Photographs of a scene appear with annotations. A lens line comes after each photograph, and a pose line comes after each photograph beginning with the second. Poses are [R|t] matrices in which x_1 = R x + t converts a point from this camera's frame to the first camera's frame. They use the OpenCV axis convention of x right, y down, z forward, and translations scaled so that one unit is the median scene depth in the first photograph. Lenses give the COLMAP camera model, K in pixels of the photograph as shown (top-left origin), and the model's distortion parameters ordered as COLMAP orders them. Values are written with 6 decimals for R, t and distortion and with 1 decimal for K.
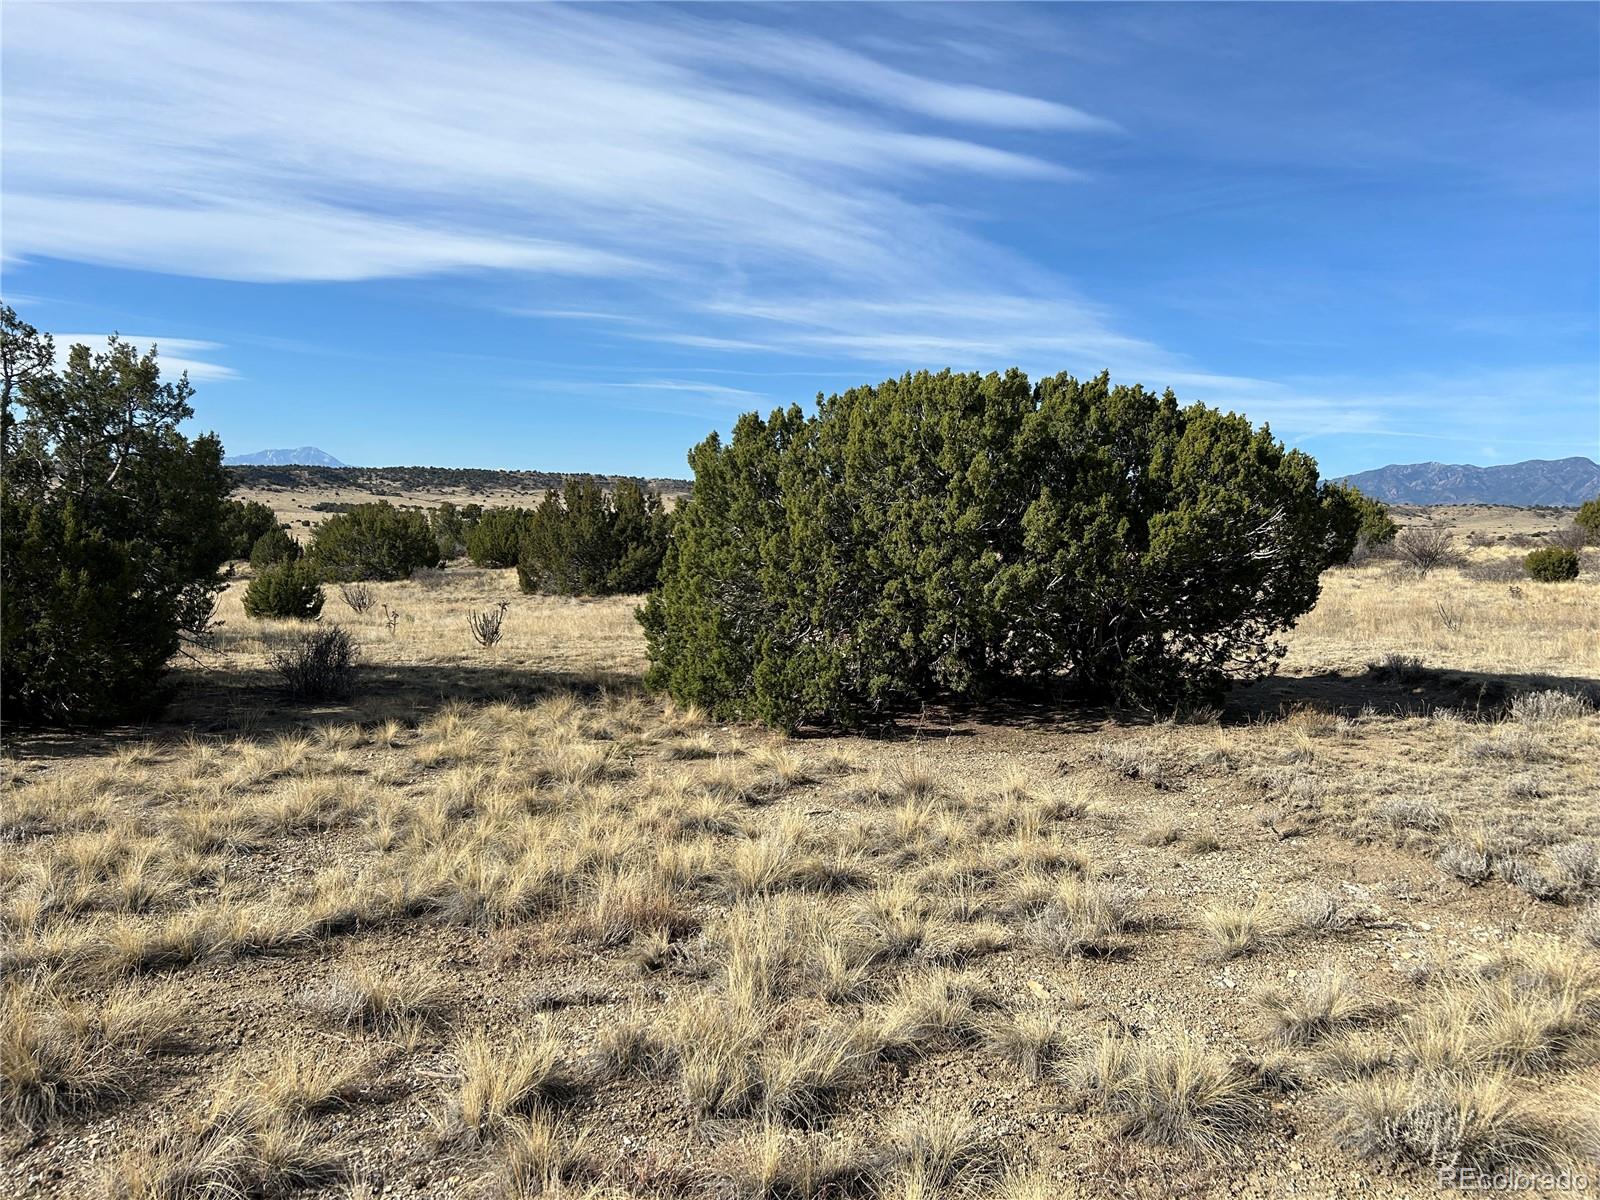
lens RADIAL K [[1231.6, 0, 800.0], [0, 1231.6, 600.0], [0, 0, 1]] dist [0.044509, -0.067701]
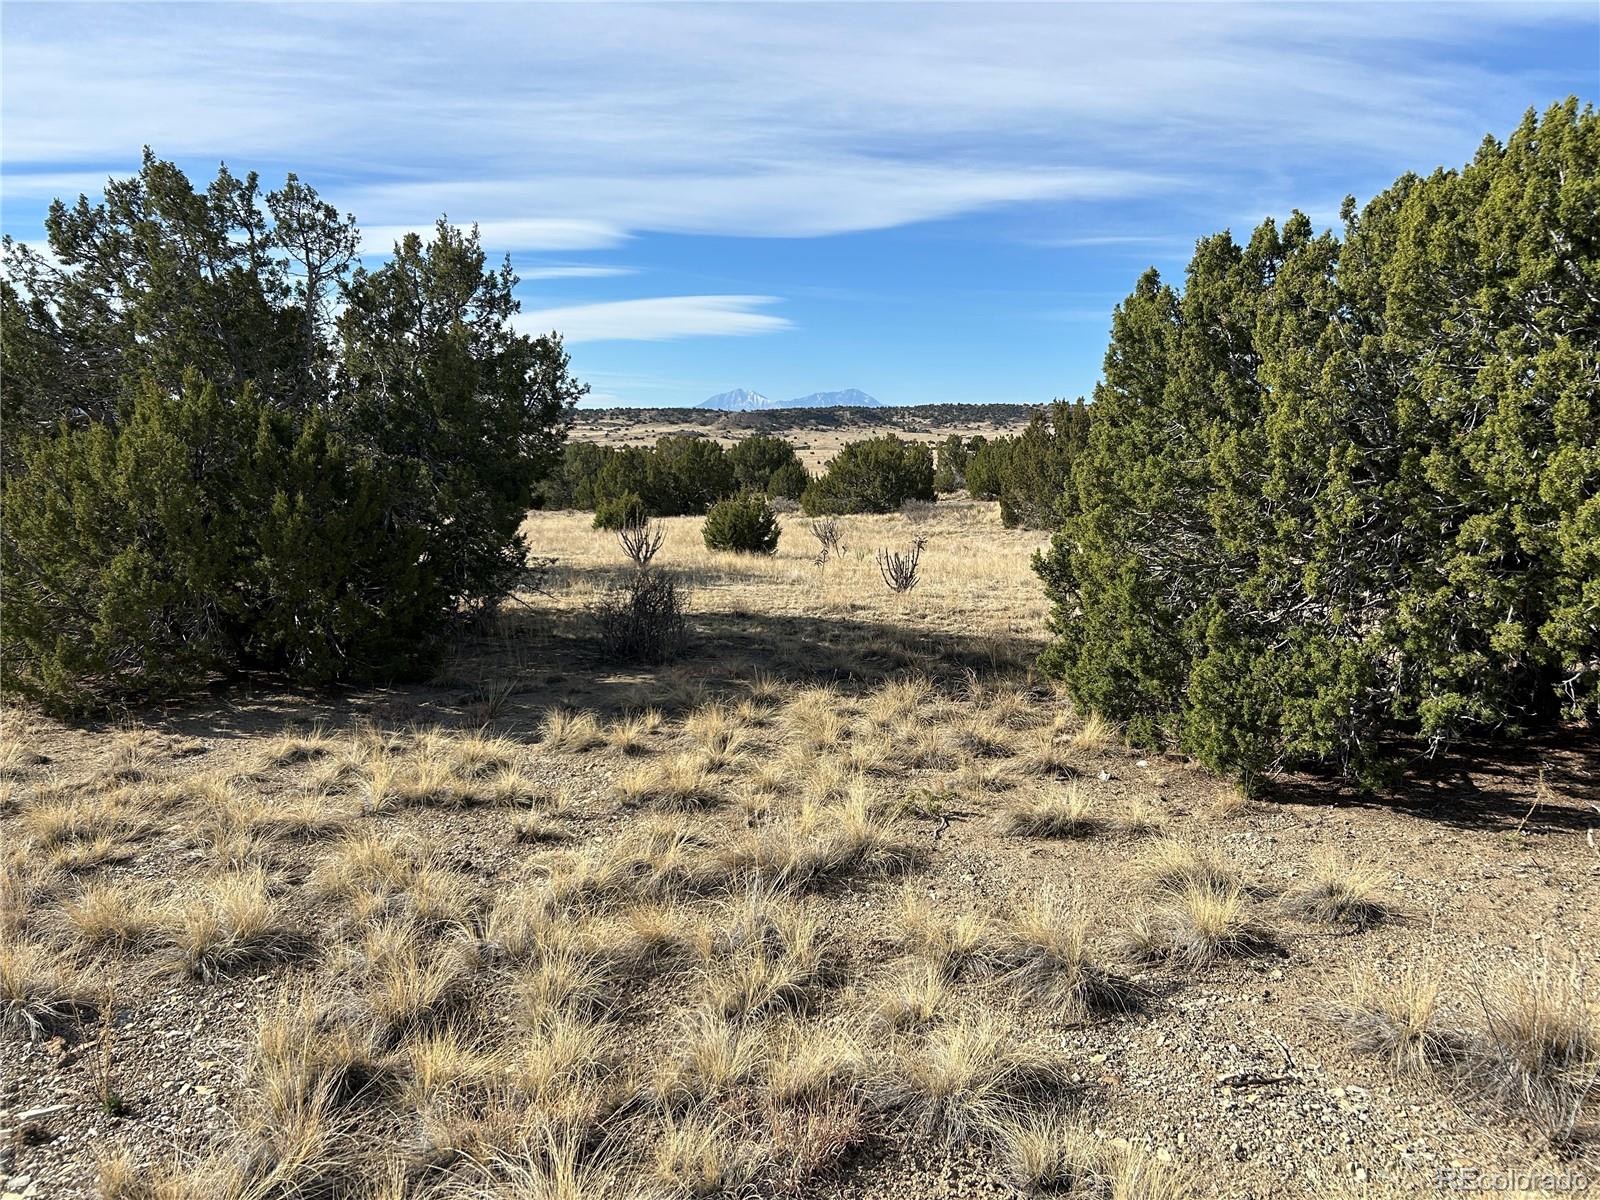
lens RADIAL K [[1198.5, 0, 804.5], [0, 1198.5, 592.9], [0, 0, 1]] dist [0.044461, -0.057194]
pose [[0.913474, 0.035011, -0.405389, 0.021933], [-0.014797, 0.998491, 0.052891, -0.005676], [0.406629, -0.042316, 0.912613, 0.390824]]
